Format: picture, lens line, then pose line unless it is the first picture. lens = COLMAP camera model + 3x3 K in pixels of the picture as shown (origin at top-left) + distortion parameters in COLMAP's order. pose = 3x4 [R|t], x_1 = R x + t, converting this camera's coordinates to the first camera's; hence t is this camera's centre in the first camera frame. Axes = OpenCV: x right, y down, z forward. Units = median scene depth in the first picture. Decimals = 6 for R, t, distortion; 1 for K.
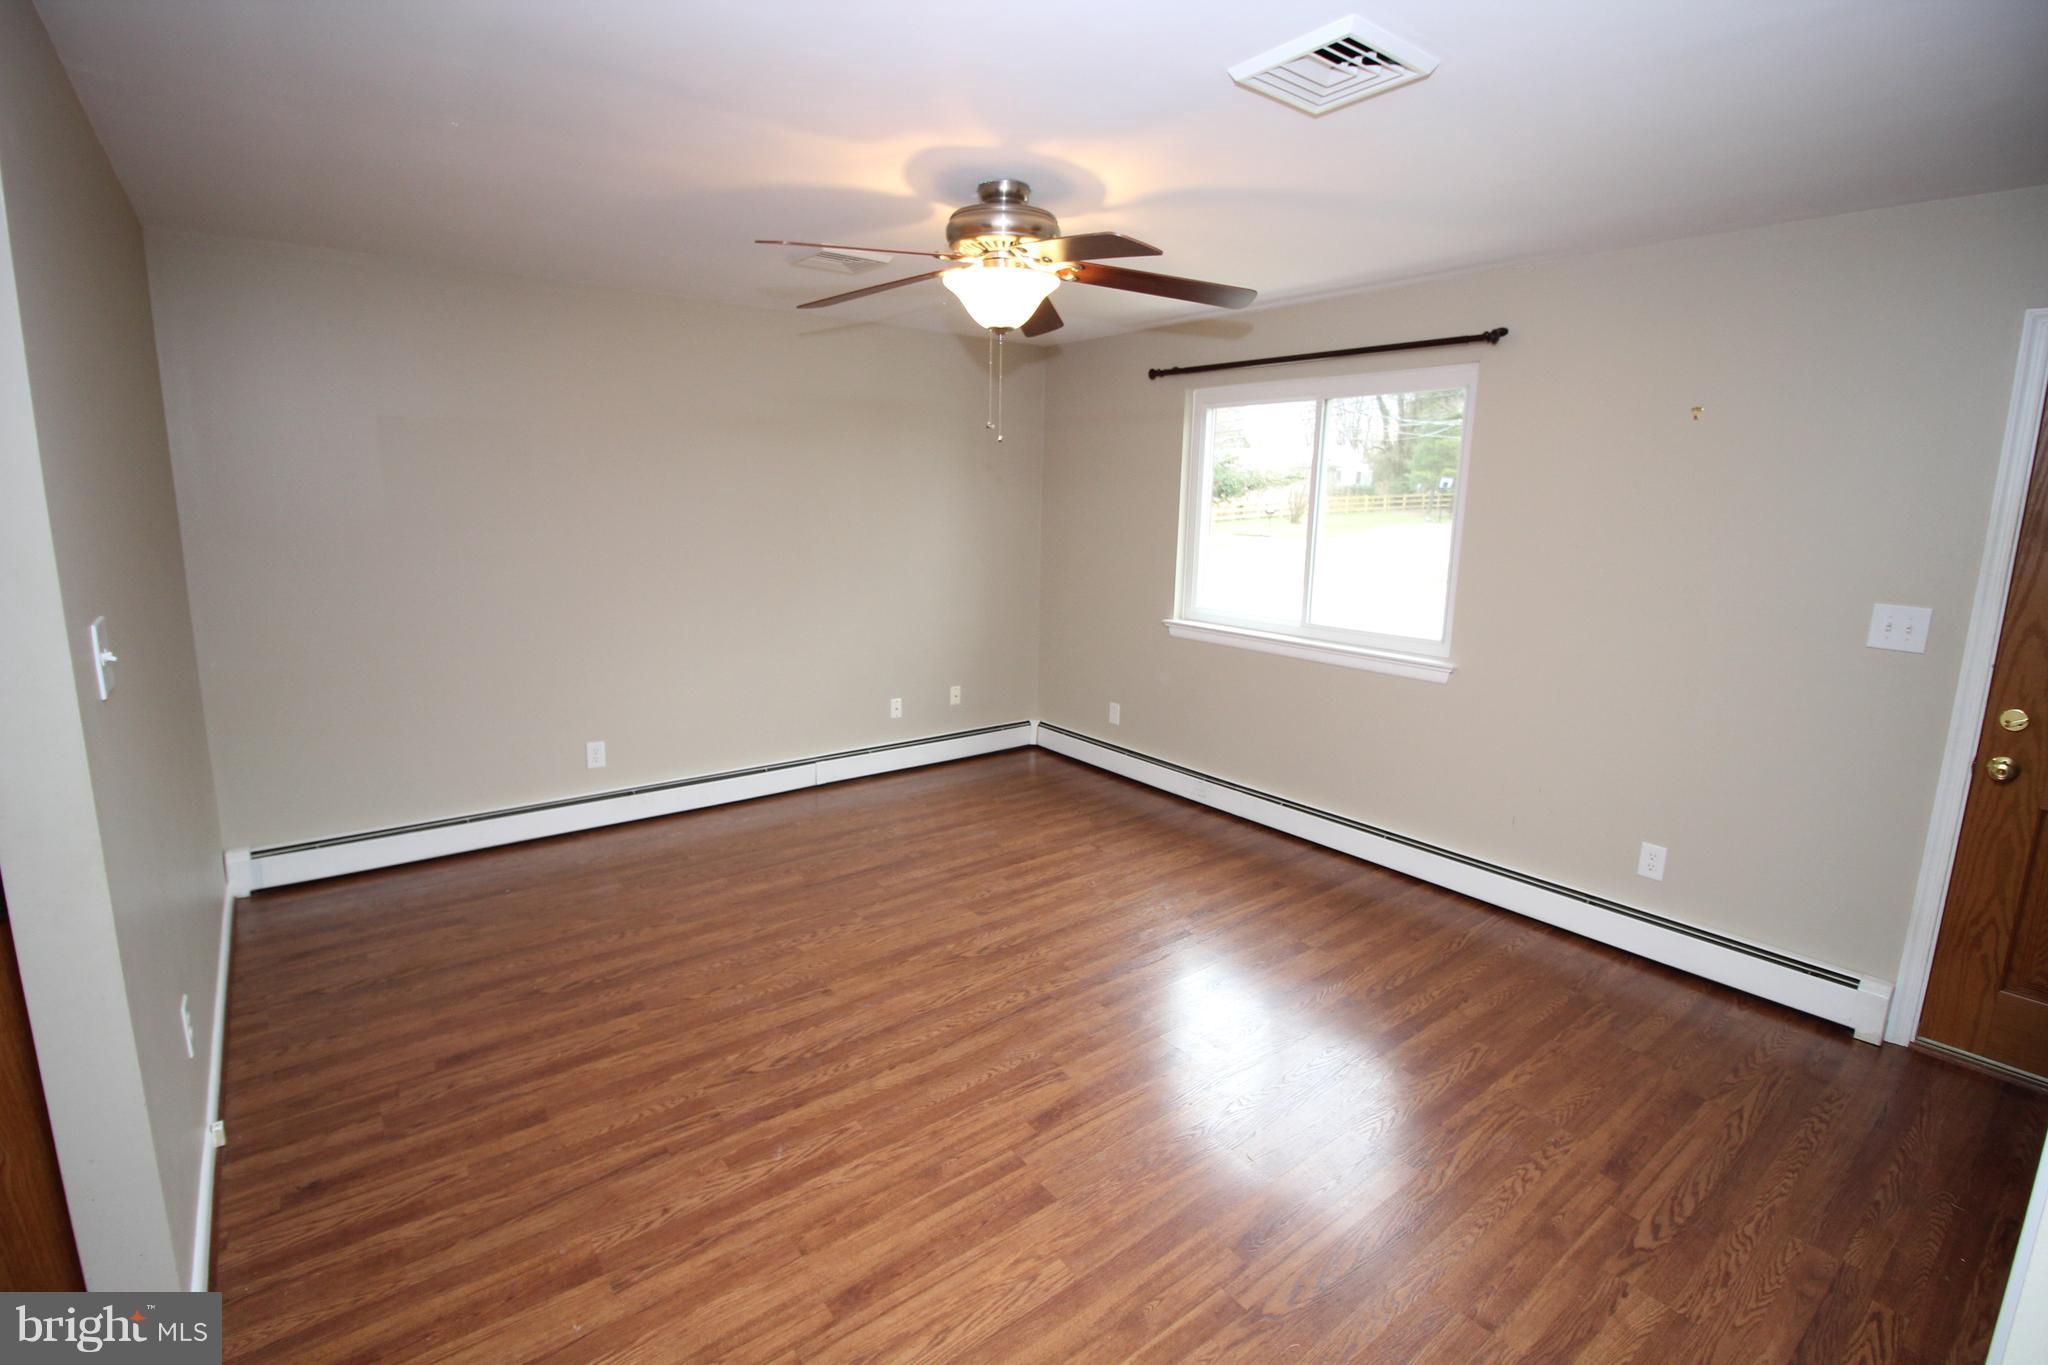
lens RADIAL K [[941.6, 0, 1011.9], [0, 941.6, 669.1], [0, 0, 1]] dist [-0.003340, -0.010511]
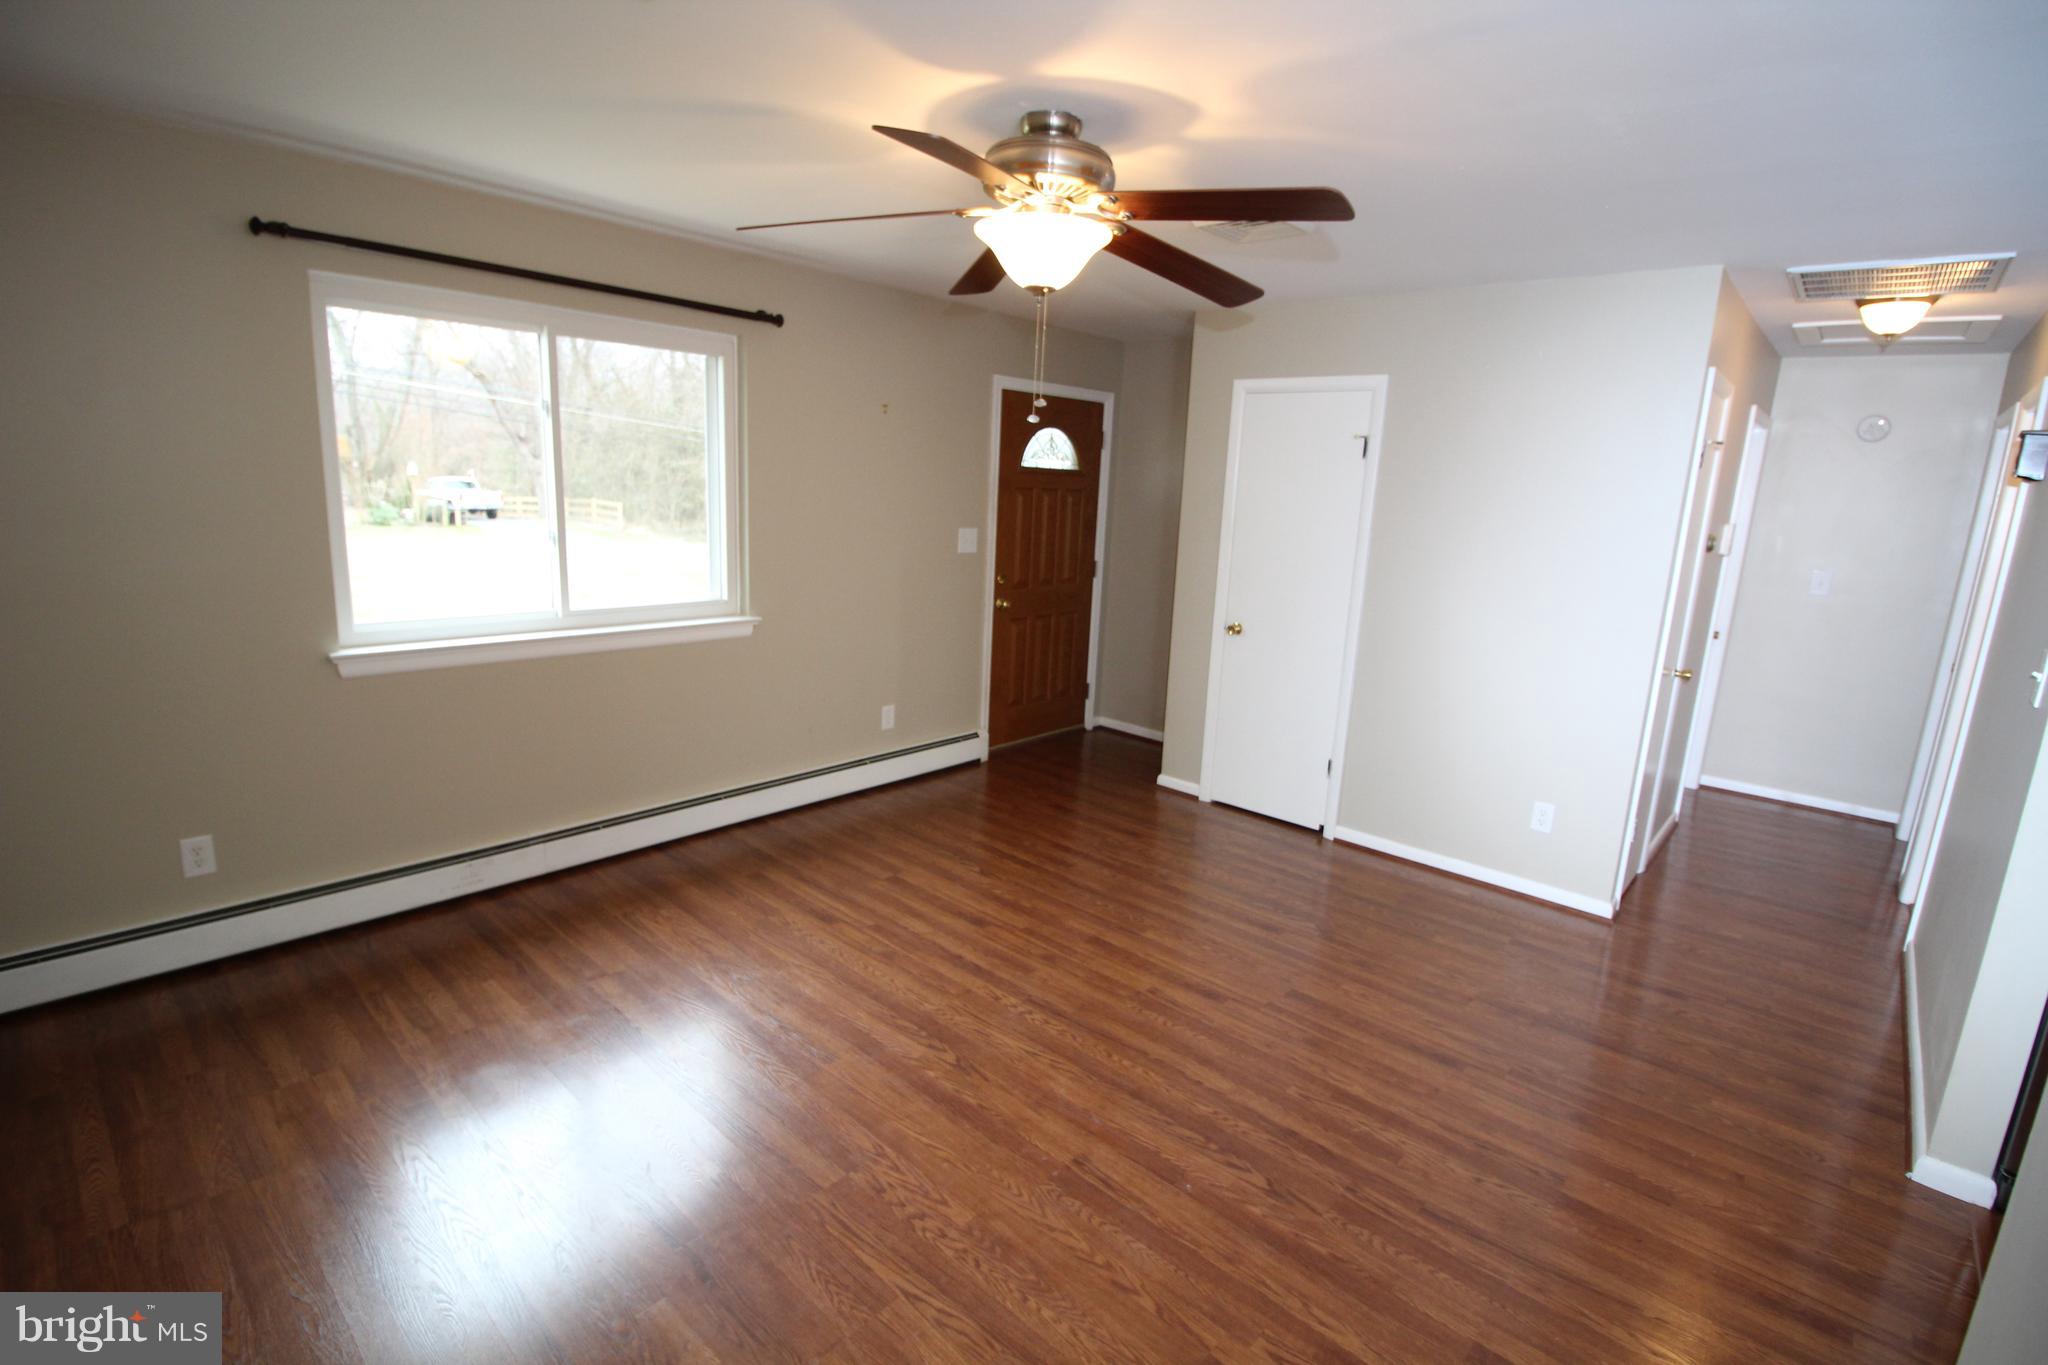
lens RADIAL K [[941.6, 0, 1021.6], [0, 941.6, 674.2], [0, 0, 1]] dist [-0.003340, -0.010511]
pose [[-0.174915, -0.228558, 0.957688, -0.753382], [0.132351, 0.958397, 0.252900, -0.205305], [-0.975647, 0.170987, -0.137388, 1.000394]]
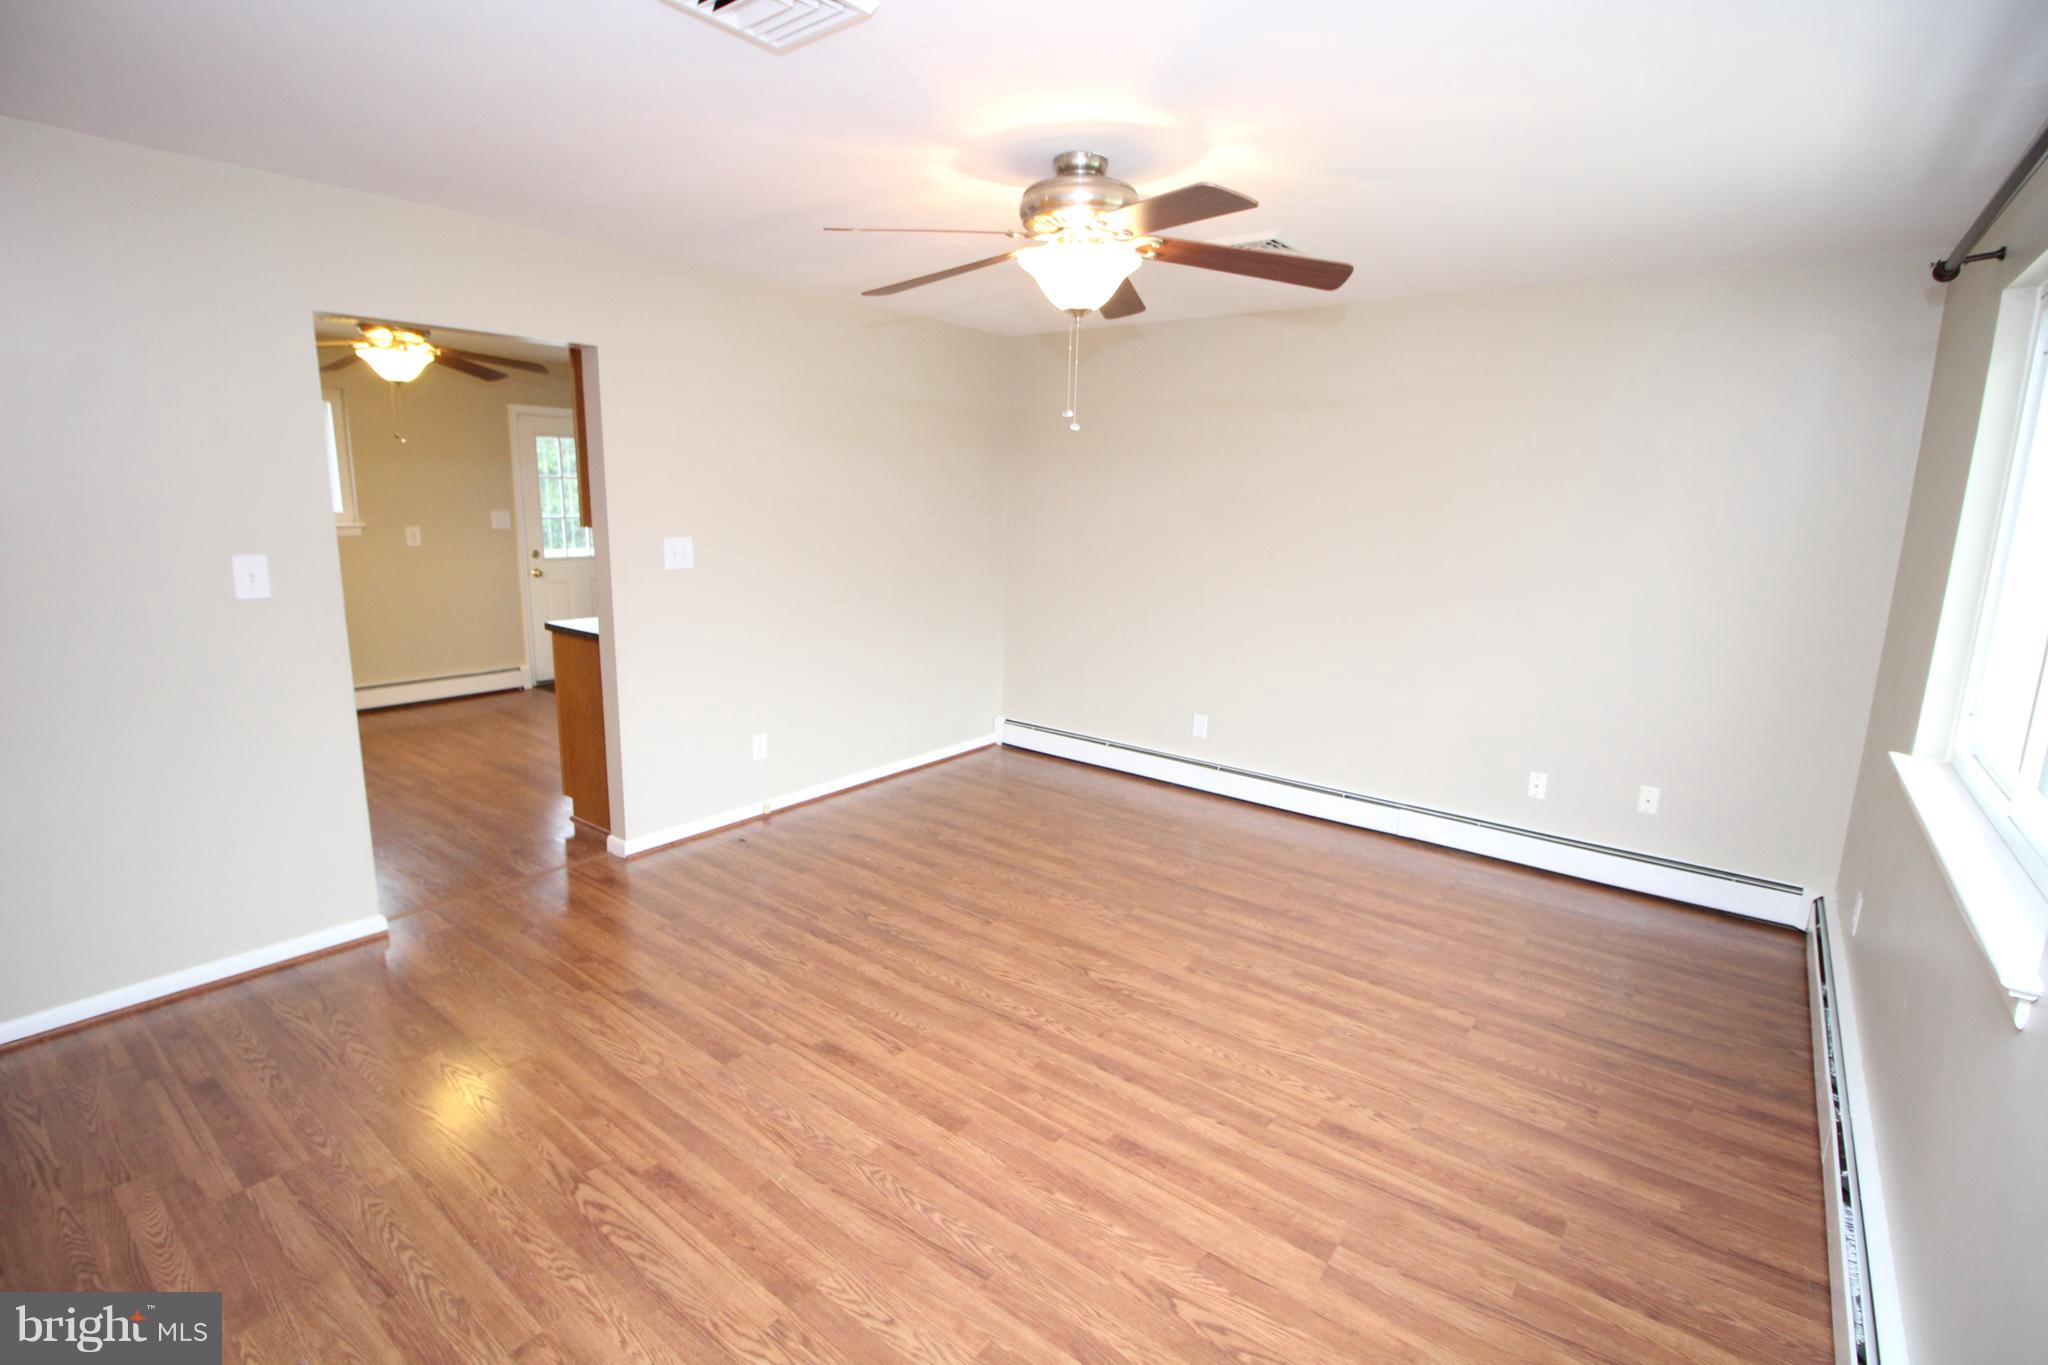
lens RADIAL K [[941.6, 0, 1024.9], [0, 941.6, 676.4], [0, 0, 1]] dist [-0.003340, -0.010511]
pose [[0.250159, 0.175941, -0.952085, 0.789075], [-0.199305, 0.971648, 0.127189, -0.095187], [0.947469, 0.157938, 0.278132, 0.627065]]
